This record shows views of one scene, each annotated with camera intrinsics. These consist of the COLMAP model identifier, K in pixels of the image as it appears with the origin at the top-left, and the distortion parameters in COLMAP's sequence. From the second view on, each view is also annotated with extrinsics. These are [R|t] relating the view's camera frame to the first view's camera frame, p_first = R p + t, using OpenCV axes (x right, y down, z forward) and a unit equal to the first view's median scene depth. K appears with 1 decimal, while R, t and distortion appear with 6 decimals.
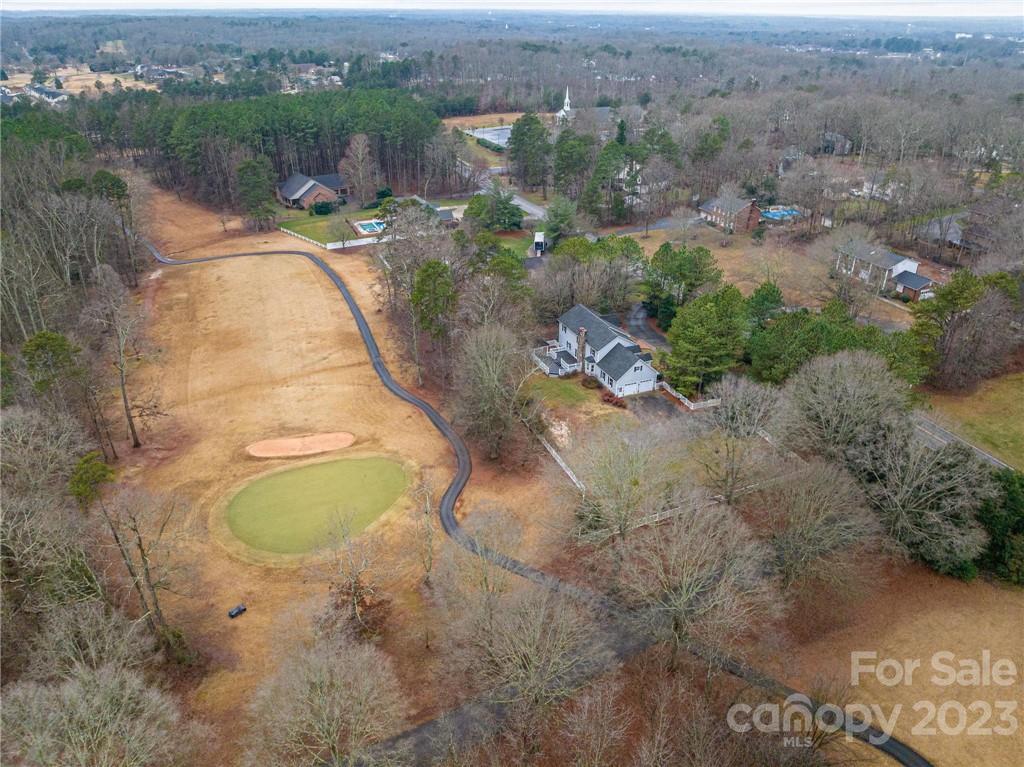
lens RADIAL K [[721.8, 0, 512.0], [0, 721.8, 383.5], [0, 0, 1]] dist [-0.043702, 0.001832]
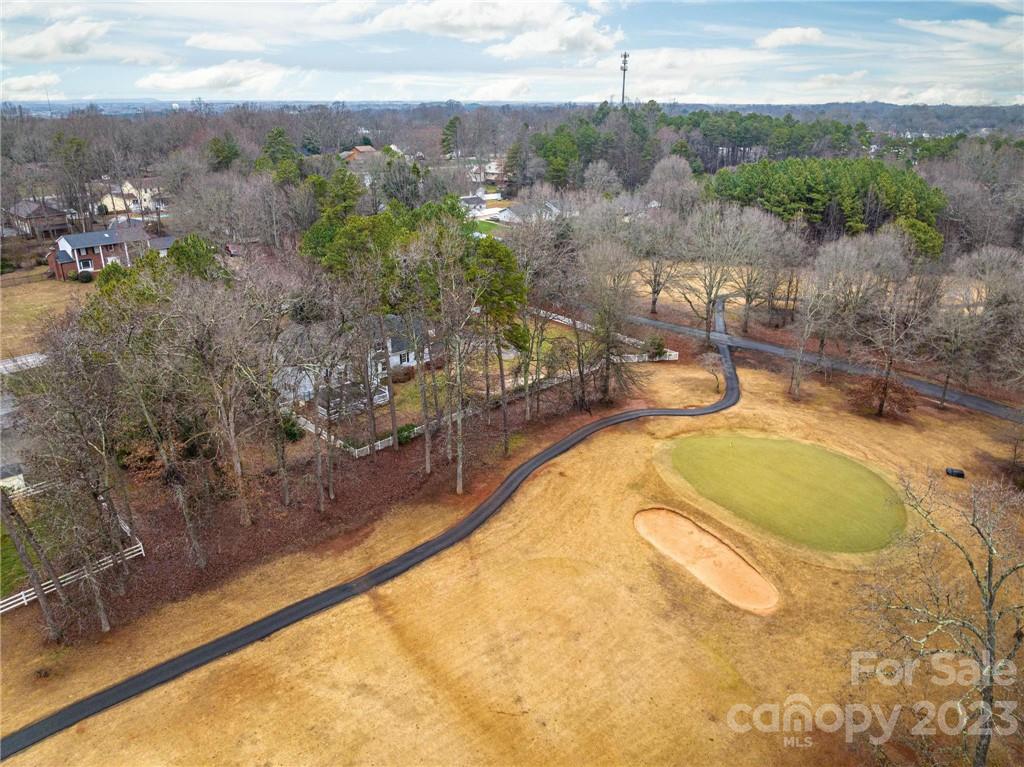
lens RADIAL K [[721.8, 0, 512.0], [0, 721.8, 383.5], [0, 0, 1]] dist [-0.043702, 0.001832]
pose [[-0.379117, -0.348857, 0.857070, -0.699234], [0.425333, 0.756876, 0.496217, -0.381482], [-0.821804, 0.552664, -0.138563, 1.159558]]
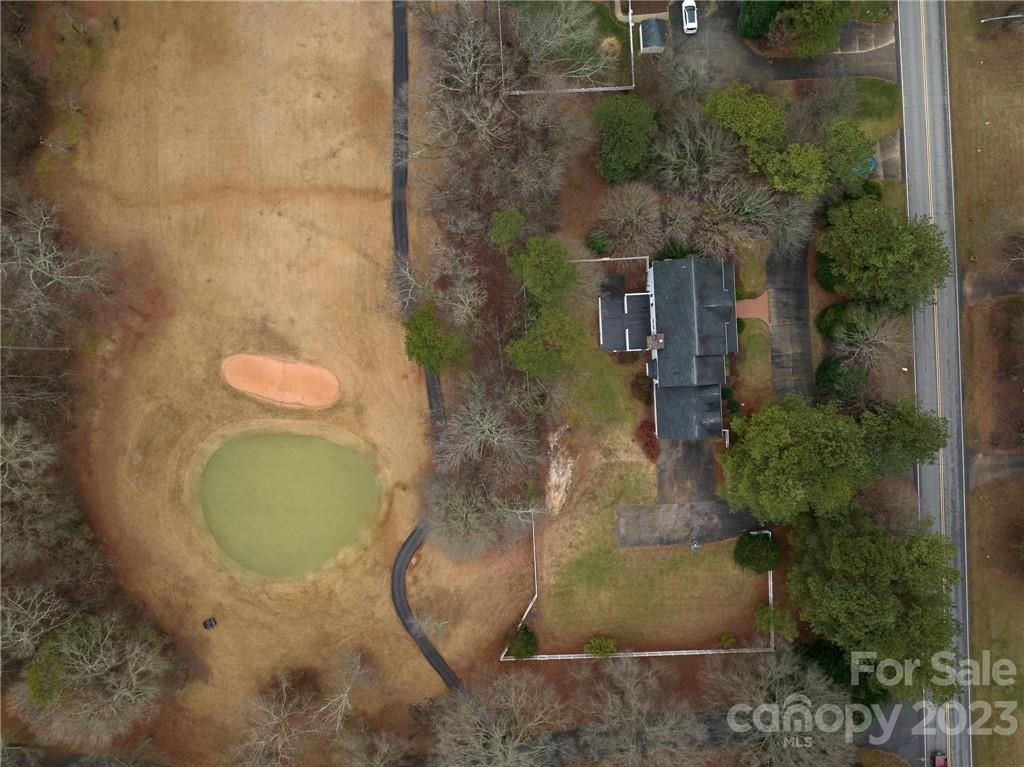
lens RADIAL K [[721.8, 0, 512.0], [0, 721.8, 383.5], [0, 0, 1]] dist [-0.043702, 0.001832]
pose [[0.941060, 0.338222, 0.003334, -0.029232], [-0.155762, 0.424597, 0.891883, -0.761087], [0.300239, -0.839835, 0.452253, 0.702174]]
